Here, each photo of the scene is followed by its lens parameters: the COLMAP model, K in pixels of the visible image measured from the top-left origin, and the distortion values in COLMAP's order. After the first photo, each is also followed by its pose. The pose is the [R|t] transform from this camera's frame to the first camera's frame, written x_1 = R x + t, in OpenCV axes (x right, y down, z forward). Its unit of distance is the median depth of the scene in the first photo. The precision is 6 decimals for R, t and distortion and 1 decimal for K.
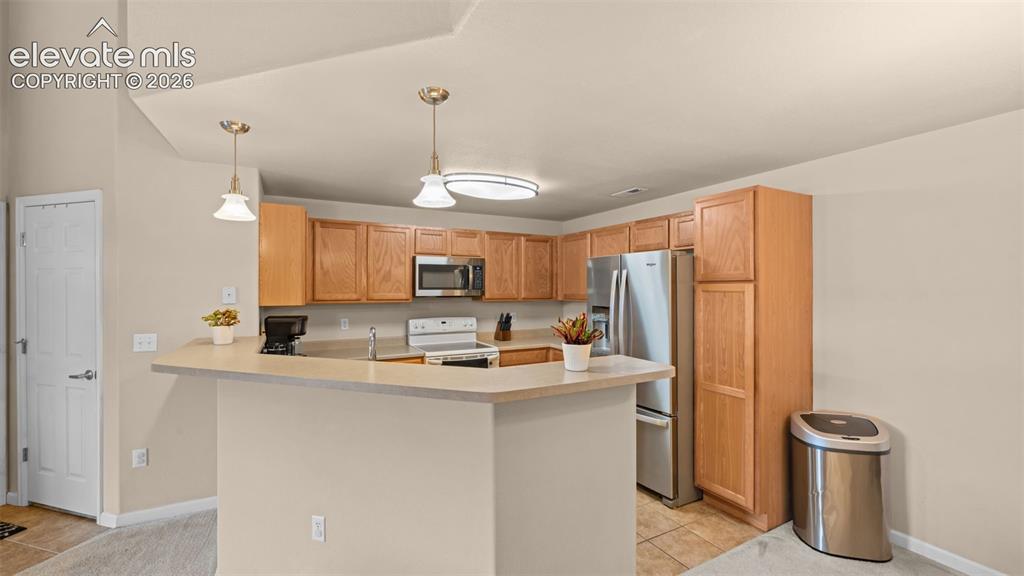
lens RADIAL K [[416.6, 0, 507.9], [0, 416.6, 292.4], [0, 0, 1]] dist [-0.001555, -0.000077]
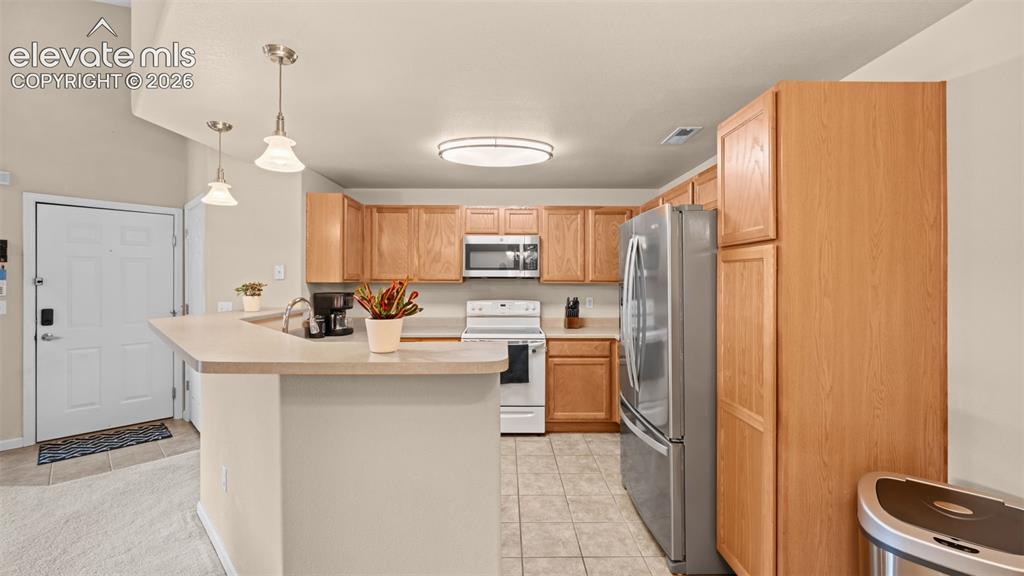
lens RADIAL K [[416.6, 0, 508.0], [0, 416.6, 281.9], [0, 0, 1]] dist [-0.001555, -0.000077]
pose [[0.885119, 0.004647, -0.465341, 0.374461], [-0.006779, 0.999973, -0.002907, 0.026845], [0.465315, 0.005727, 0.885127, 0.200328]]
